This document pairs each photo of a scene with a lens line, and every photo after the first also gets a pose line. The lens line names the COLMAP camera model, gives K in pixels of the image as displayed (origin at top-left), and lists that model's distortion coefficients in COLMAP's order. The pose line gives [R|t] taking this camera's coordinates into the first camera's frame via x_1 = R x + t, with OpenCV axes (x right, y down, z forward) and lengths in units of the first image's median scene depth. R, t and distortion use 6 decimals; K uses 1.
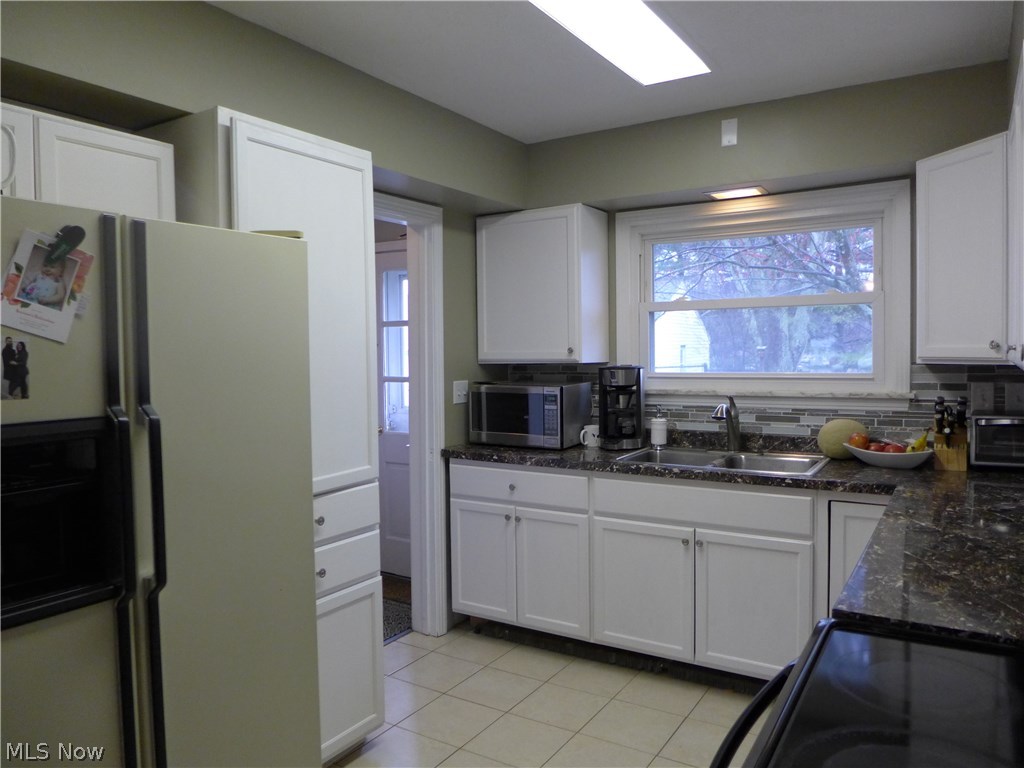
lens RADIAL K [[740.3, 0, 513.1], [0, 740.3, 376.6], [0, 0, 1]] dist [-0.052244, 0.010470]
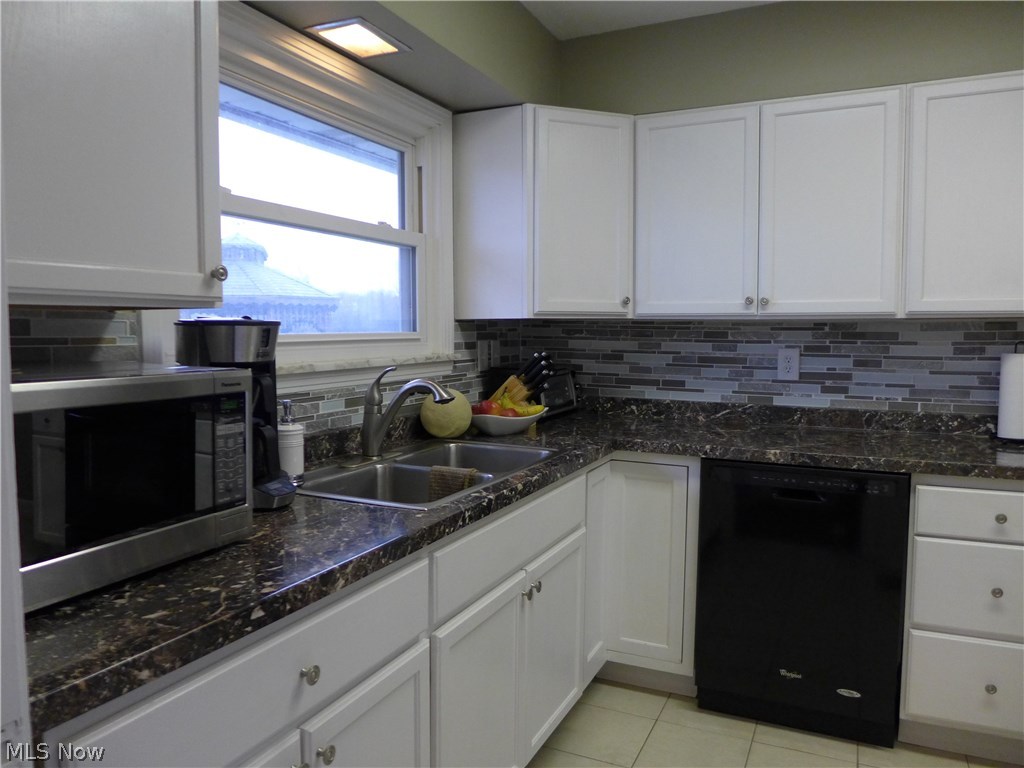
lens RADIAL K [[740.3, 0, 513.1], [0, 740.3, 376.6], [0, 0, 1]] dist [-0.052244, 0.010470]
pose [[-0.135817, -0.052419, 0.989346, -0.345037], [0.034407, 0.997747, 0.057588, 0.000602], [-0.990136, 0.041862, -0.133707, 0.991747]]
